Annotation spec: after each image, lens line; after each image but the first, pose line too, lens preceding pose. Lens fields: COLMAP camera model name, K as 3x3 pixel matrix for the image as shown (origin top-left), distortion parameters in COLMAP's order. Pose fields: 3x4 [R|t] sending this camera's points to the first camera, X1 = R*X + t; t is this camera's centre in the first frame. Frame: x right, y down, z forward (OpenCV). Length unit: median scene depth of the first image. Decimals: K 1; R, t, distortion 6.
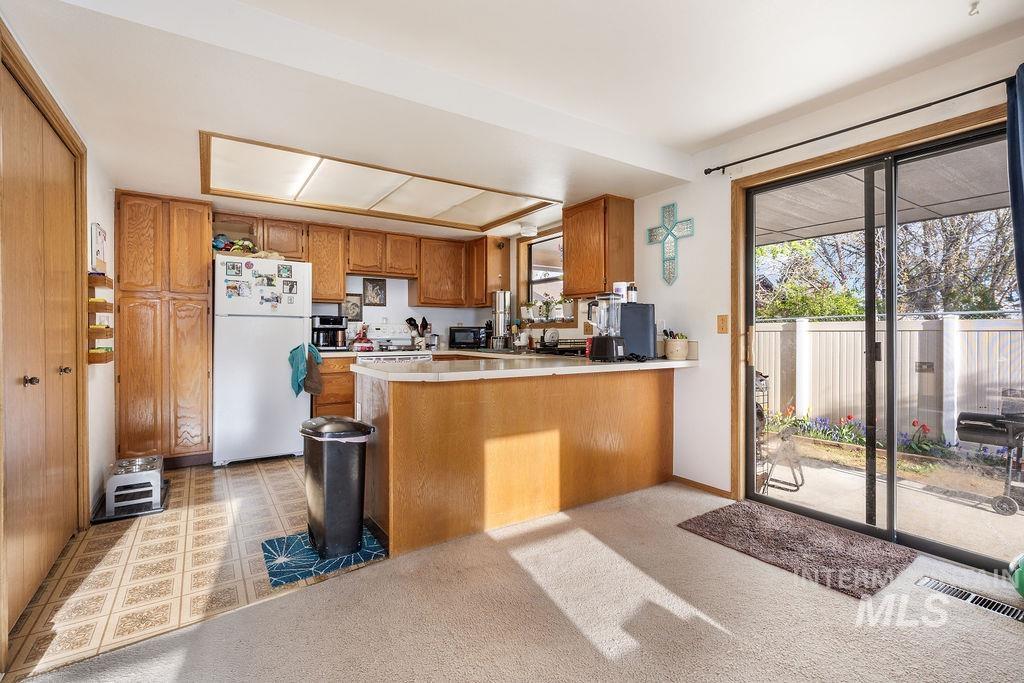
lens RADIAL K [[459.1, 0, 527.8], [0, 459.1, 334.8], [0, 0, 1]] dist [-0.002113, 0.000679]
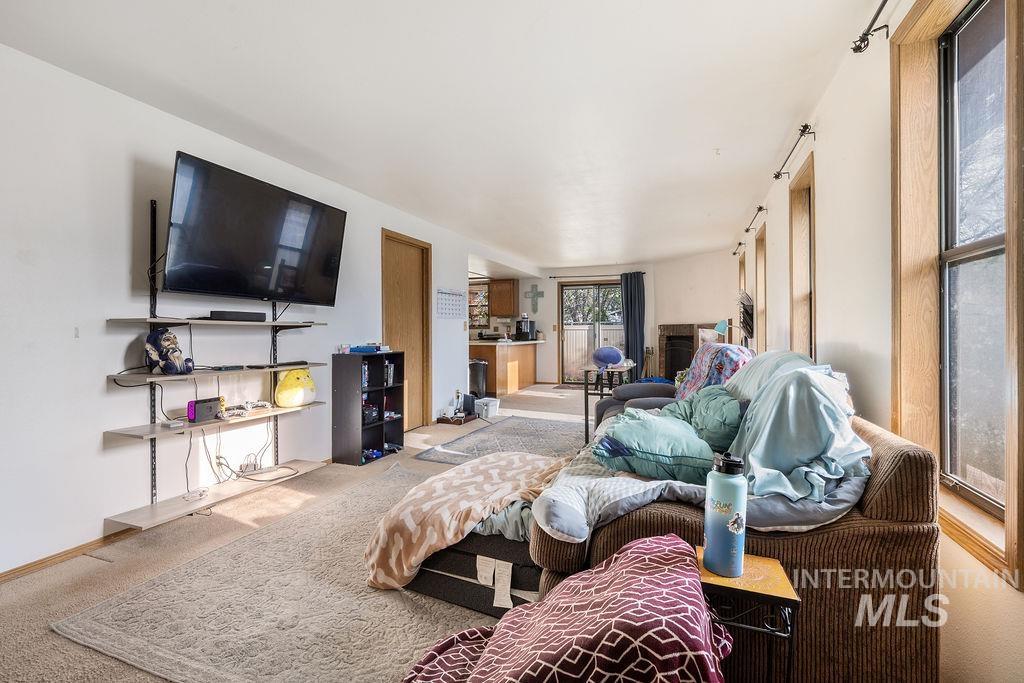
lens RADIAL K [[459.1, 0, 509.0], [0, 459.1, 334.6], [0, 0, 1]] dist [-0.002113, 0.000679]
pose [[0.826256, -0.004592, 0.563276, -1.131409], [0.004036, 0.999989, 0.002232, 0.009283], [-0.563281, 0.000429, 0.826265, -0.993334]]
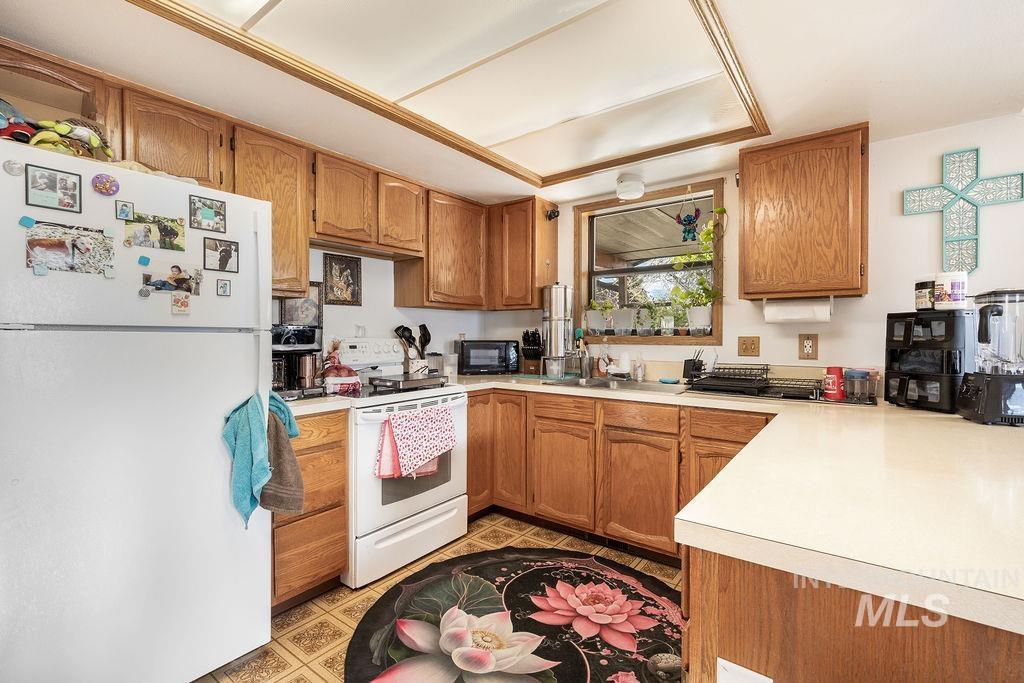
lens RADIAL K [[459.1, 0, 528.9], [0, 459.1, 338.9], [0, 0, 1]] dist [-0.002113, 0.000679]
pose [[0.946259, -0.006453, 0.323345, -0.357433], [0.004713, 0.999970, 0.006164, -0.028891], [-0.323375, -0.004309, 0.946261, 0.483158]]
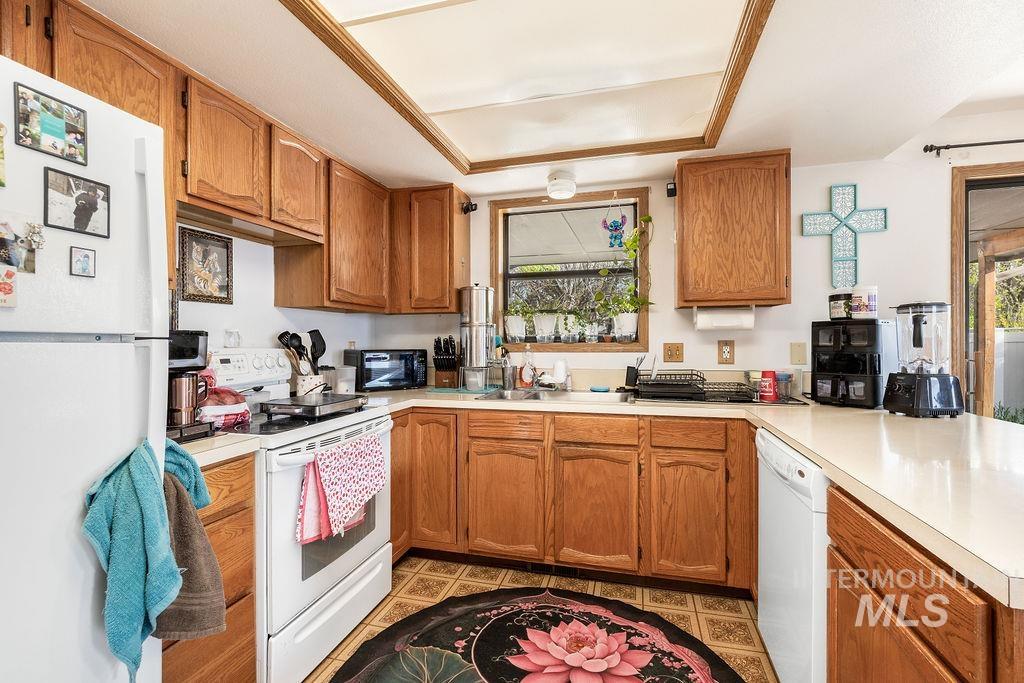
lens RADIAL K [[459.1, 0, 522.5], [0, 459.1, 339.5], [0, 0, 1]] dist [-0.002113, 0.000679]
pose [[0.765154, -0.004905, 0.643828, -0.451022], [0.010890, 0.999927, -0.005324, -0.030803], [-0.643755, 0.011085, 0.765151, 0.625060]]
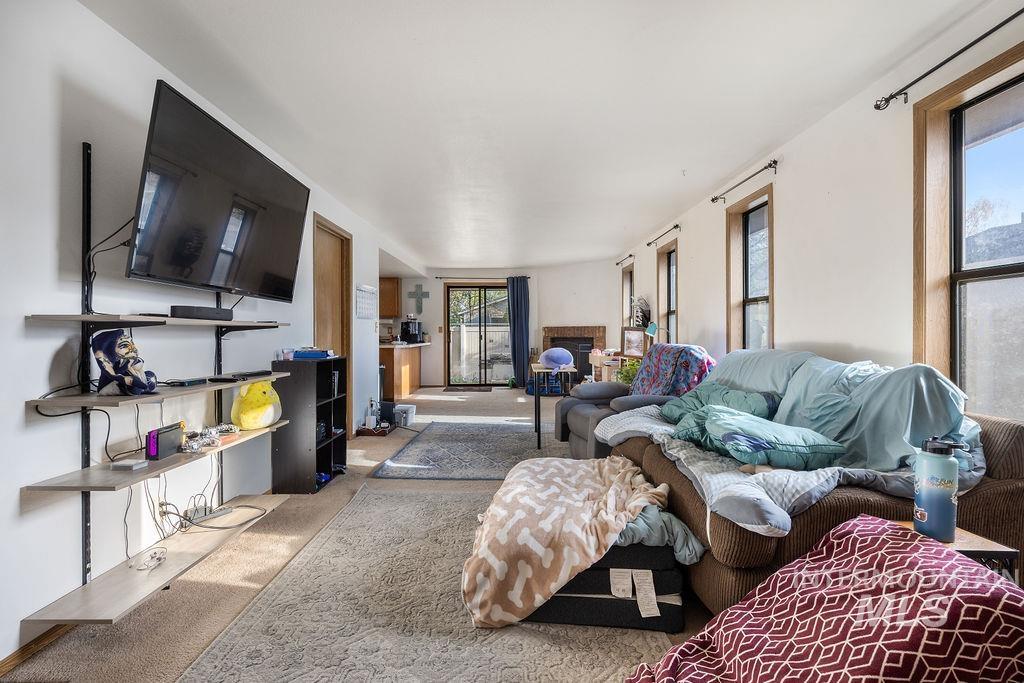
lens RADIAL K [[459.1, 0, 512.7], [0, 459.1, 336.4], [0, 0, 1]] dist [-0.002113, 0.000679]
pose [[0.572178, -0.006727, 0.820102, -1.284212], [0.005817, 0.999974, 0.004144, 0.007814], [-0.820109, 0.002399, 0.572202, -0.802454]]
